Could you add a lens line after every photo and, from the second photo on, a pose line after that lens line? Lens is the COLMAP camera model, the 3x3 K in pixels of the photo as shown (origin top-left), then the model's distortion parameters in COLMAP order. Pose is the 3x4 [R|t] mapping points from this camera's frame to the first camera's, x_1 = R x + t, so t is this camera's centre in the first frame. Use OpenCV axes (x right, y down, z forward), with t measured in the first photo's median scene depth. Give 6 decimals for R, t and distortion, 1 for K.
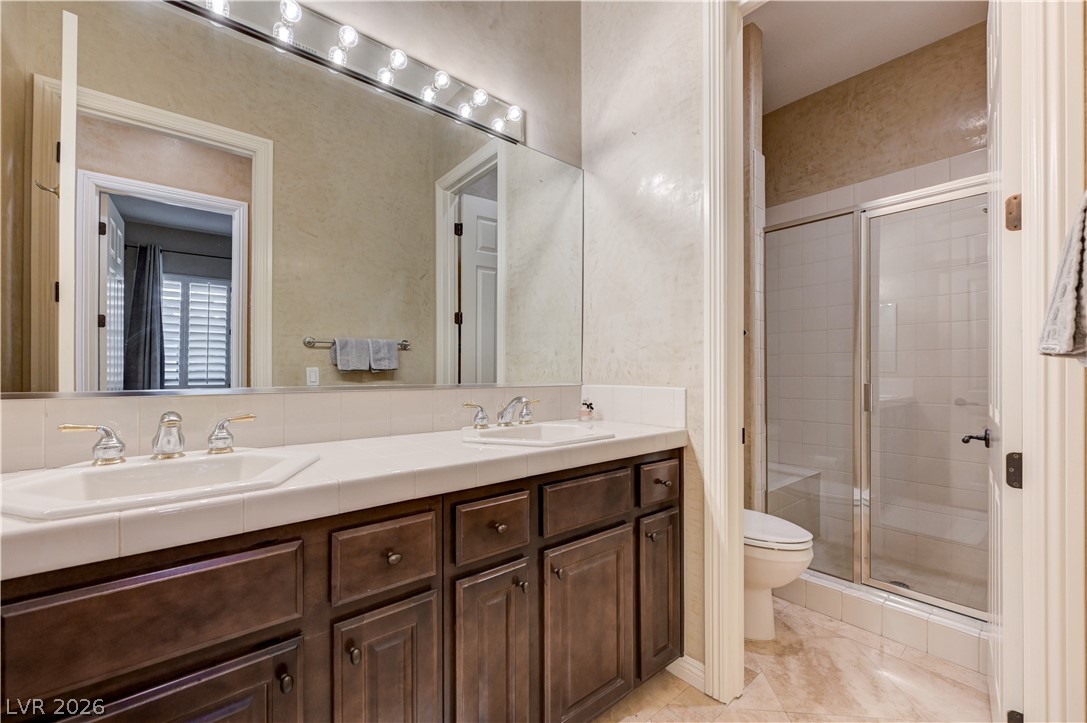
lens RADIAL K [[432.2, 0, 557.3], [0, 432.2, 368.0], [0, 0, 1]] dist [-0.001492, -0.000581]
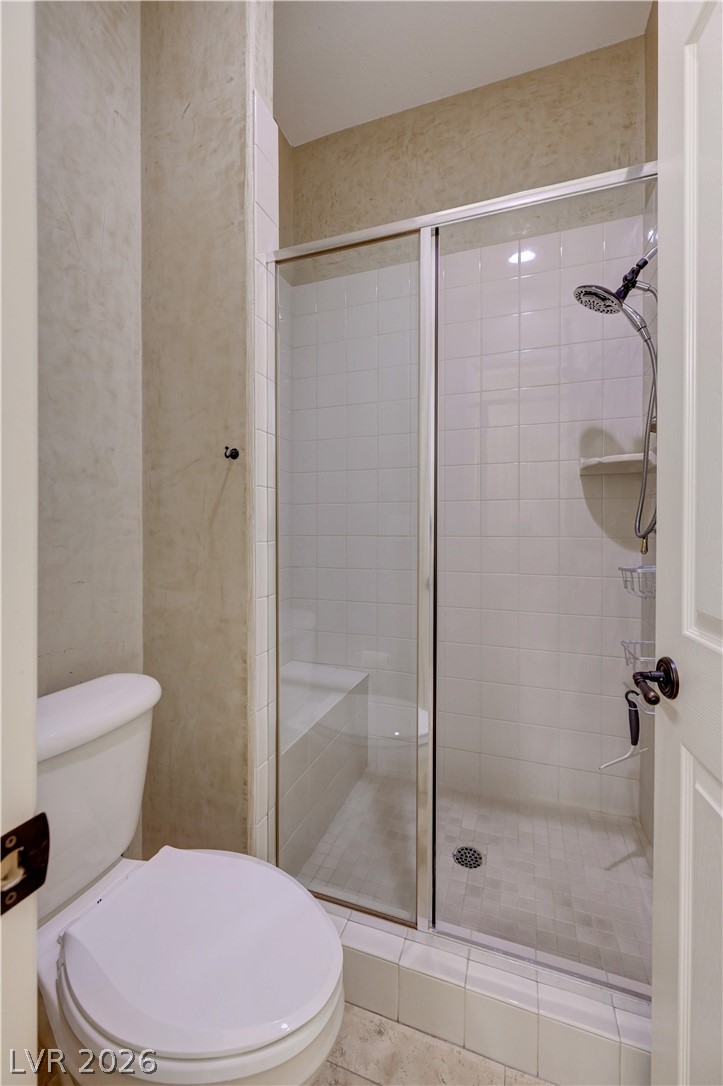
lens RADIAL K [[435.5, 0, 364.3], [0, 435.5, 532.9], [0, 0, 1]] dist [-0.001213, -0.000053]
pose [[0.864434, -0.010725, 0.502632, 0.268297], [-0.002014, 0.999691, 0.024795, -0.003530], [-0.502743, -0.022446, 0.864145, 0.427395]]
